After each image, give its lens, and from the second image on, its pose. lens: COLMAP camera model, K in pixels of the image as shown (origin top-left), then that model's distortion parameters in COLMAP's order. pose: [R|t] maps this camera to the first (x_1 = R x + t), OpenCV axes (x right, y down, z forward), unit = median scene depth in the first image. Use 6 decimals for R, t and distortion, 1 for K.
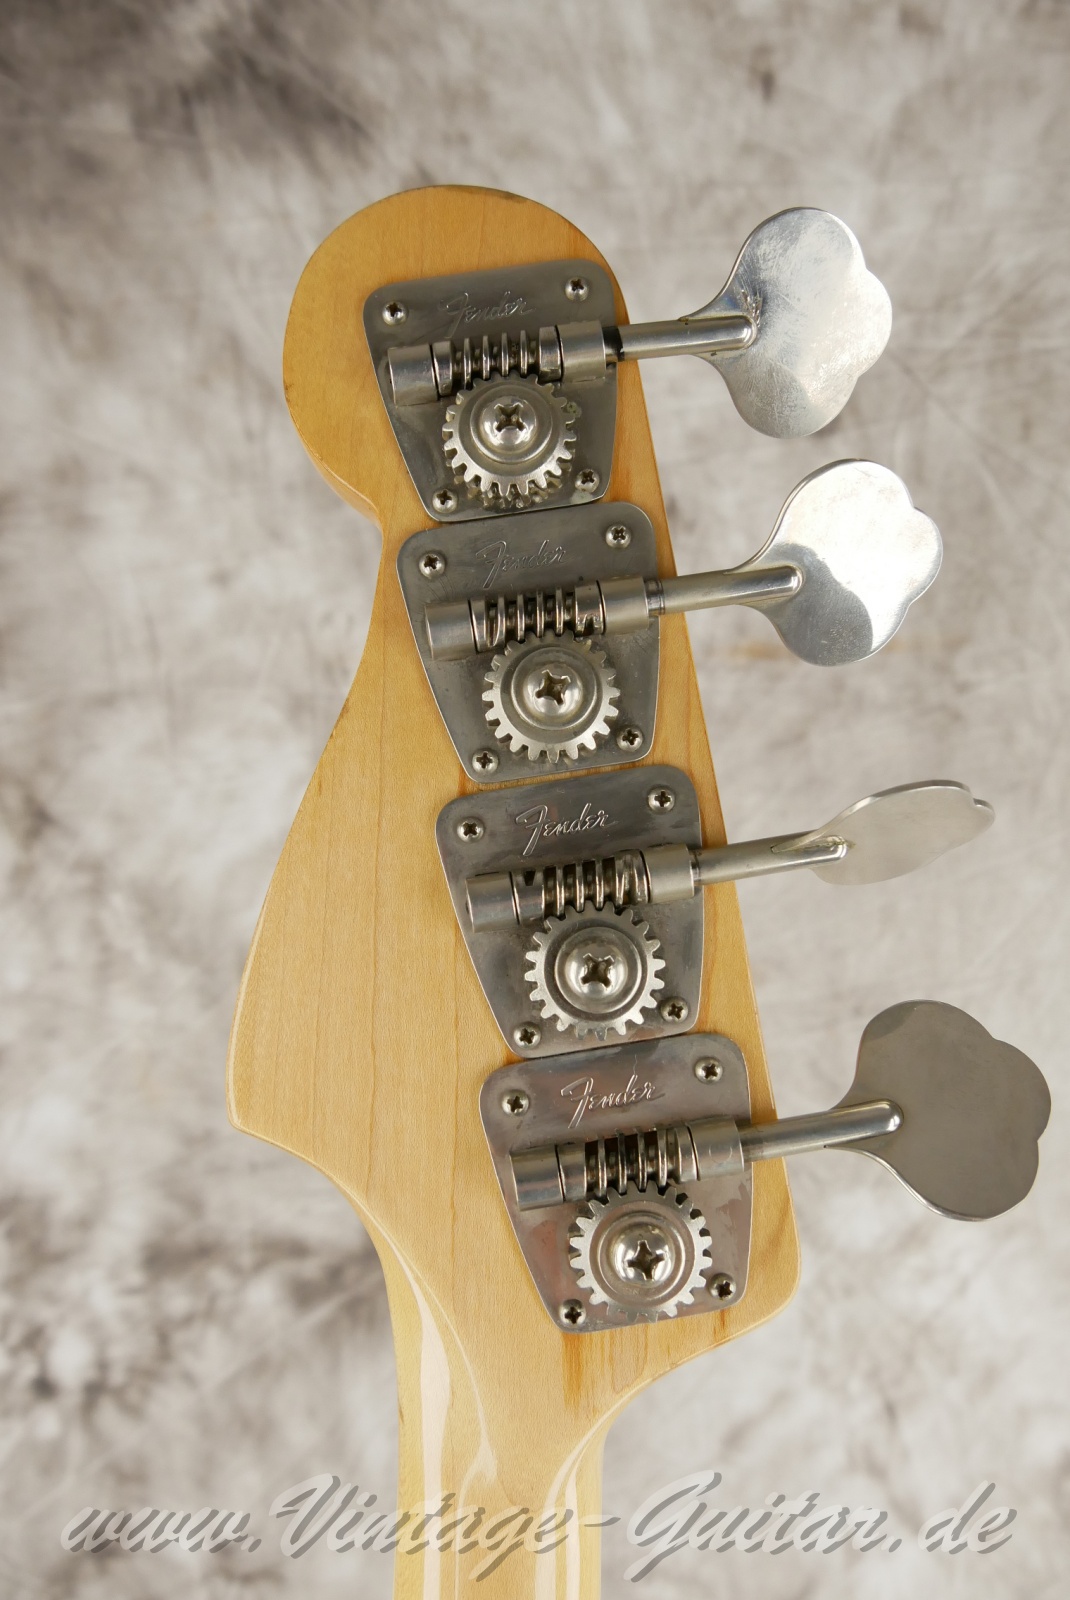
lens RADIAL K [[1395.2, 0, 527.3], [0, 1395.2, 768.0], [0, 0, 1]] dist [-0.063721, 0.037455]
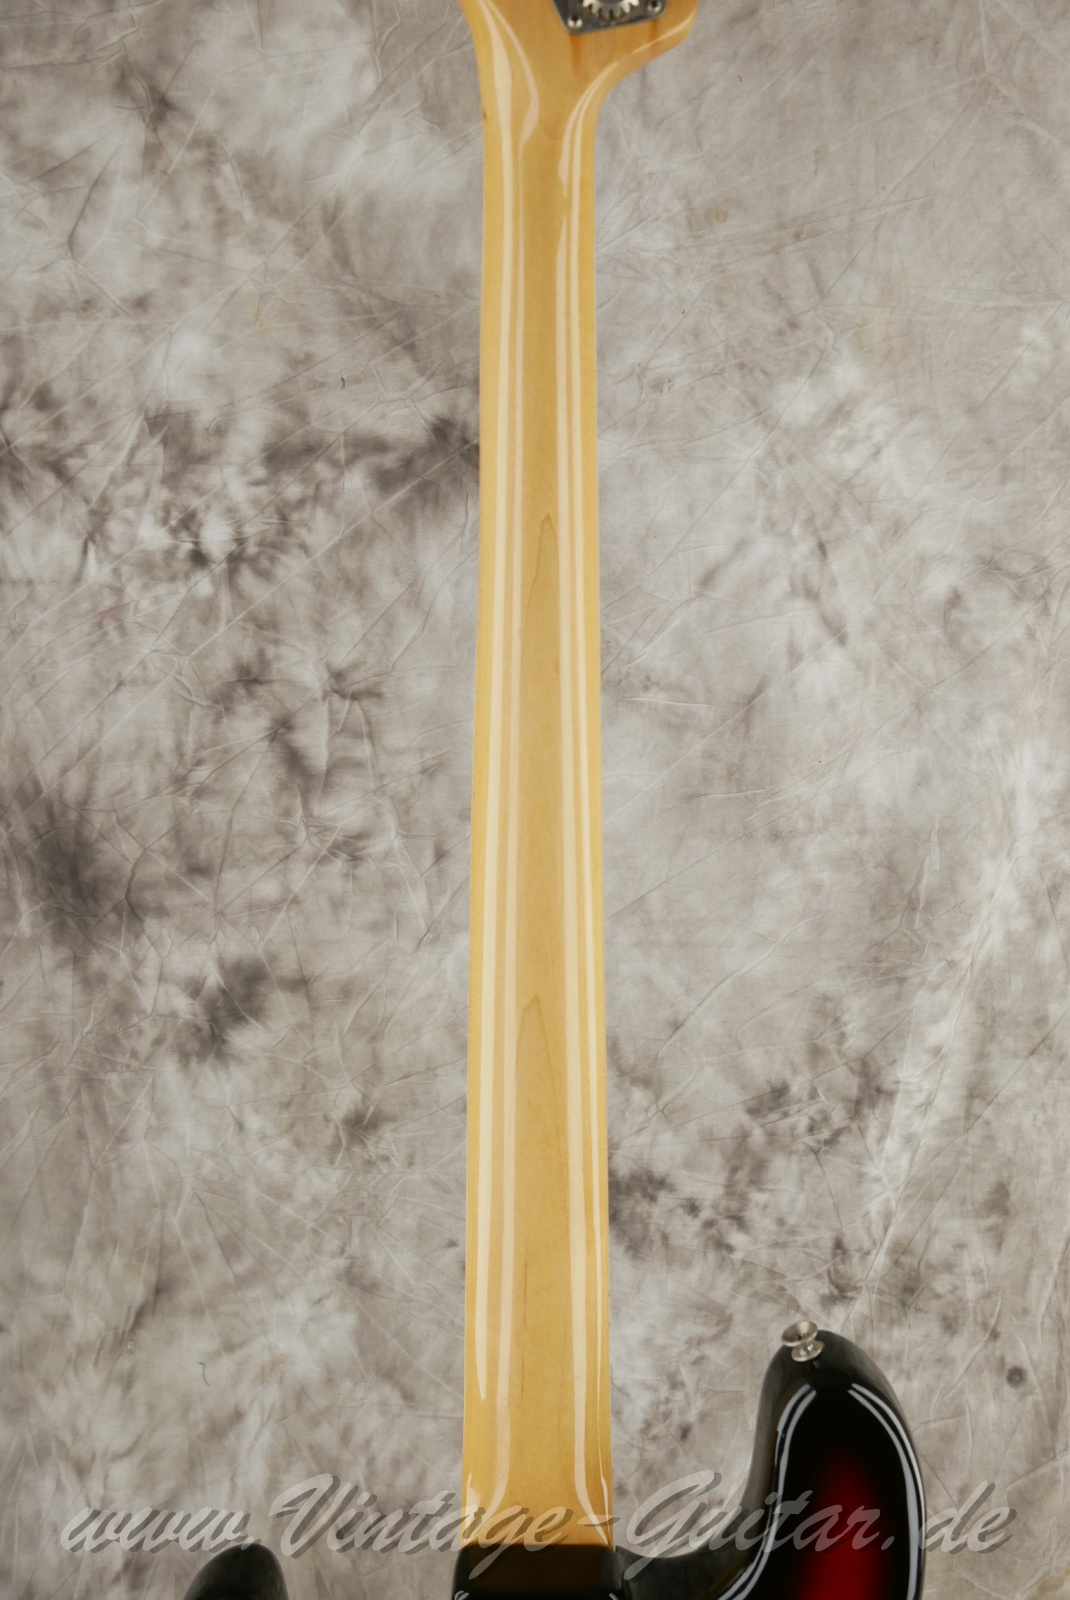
lens RADIAL K [[1395.2, 0, 527.4], [0, 1395.2, 798.3], [0, 0, 1]] dist [-0.063721, 0.037455]
pose [[0.999391, -0.029633, -0.018410, -0.008537], [0.033318, 0.967184, 0.251882, 0.350426], [0.010342, -0.252342, 0.967583, -0.392449]]
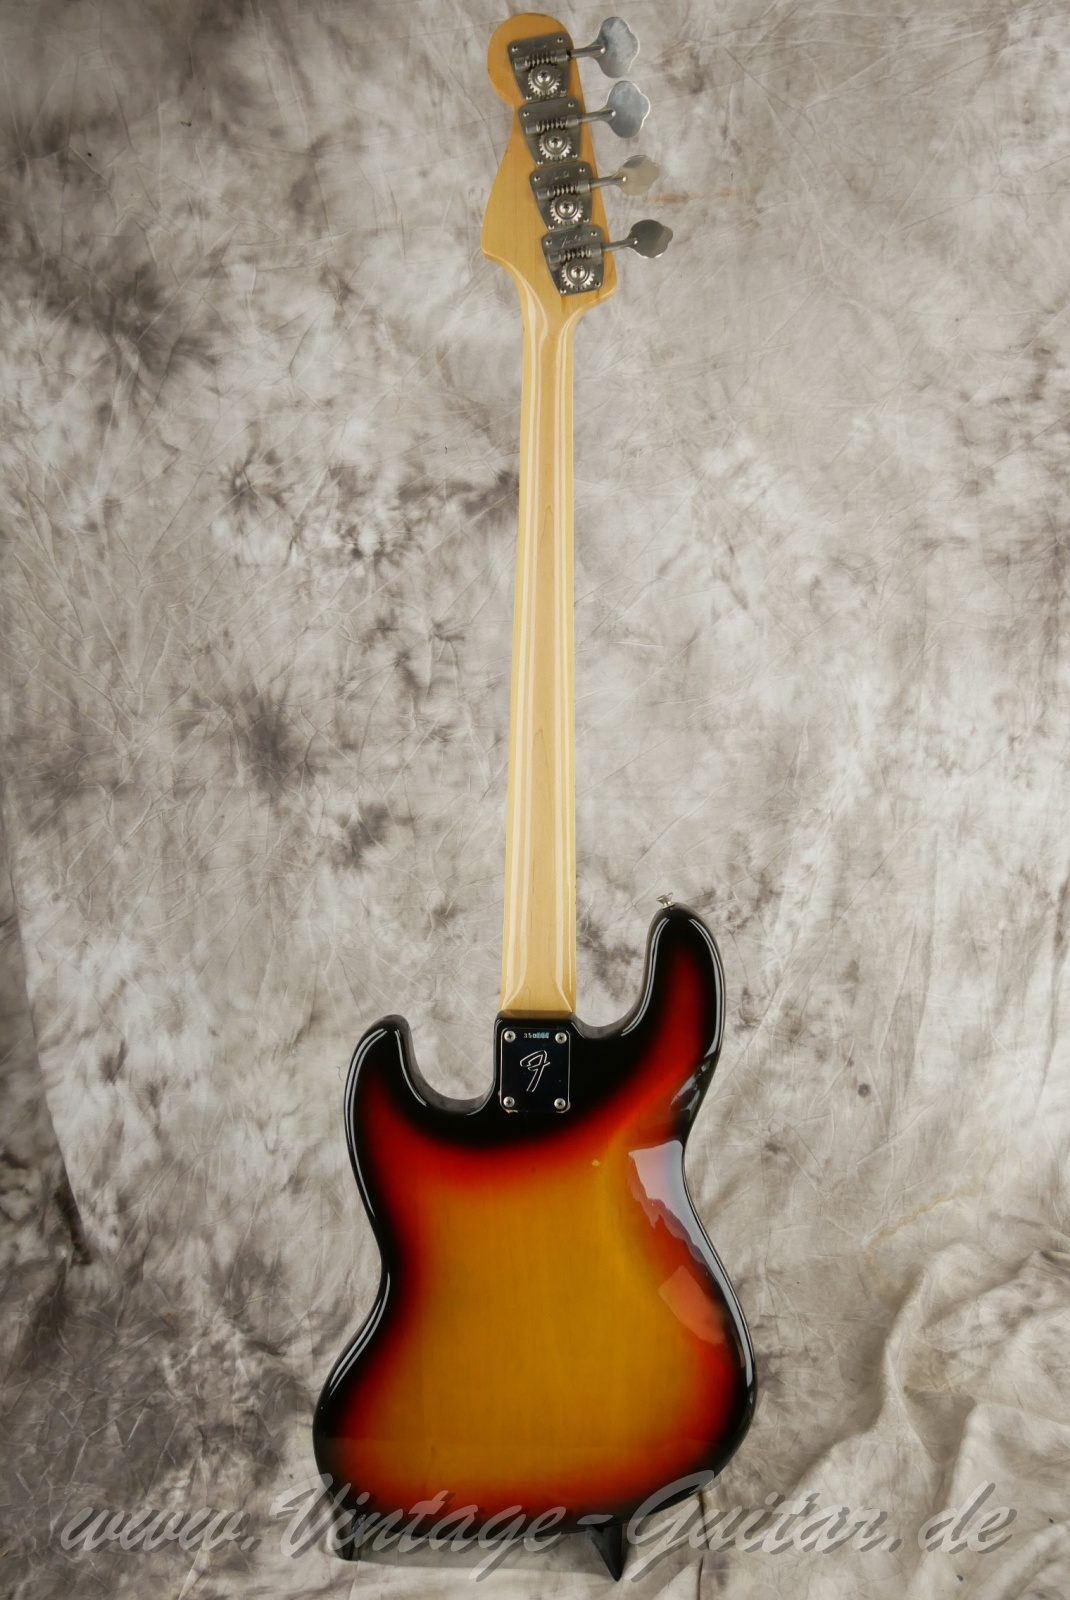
lens RADIAL K [[1395.2, 0, 518.2], [0, 1395.2, 797.5], [0, 0, 1]] dist [-0.063721, 0.037455]
pose [[0.997930, -0.013965, -0.062772, 0.052885], [0.026227, 0.979647, 0.199008, 0.401268], [0.058715, -0.200242, 0.977985, -1.327427]]
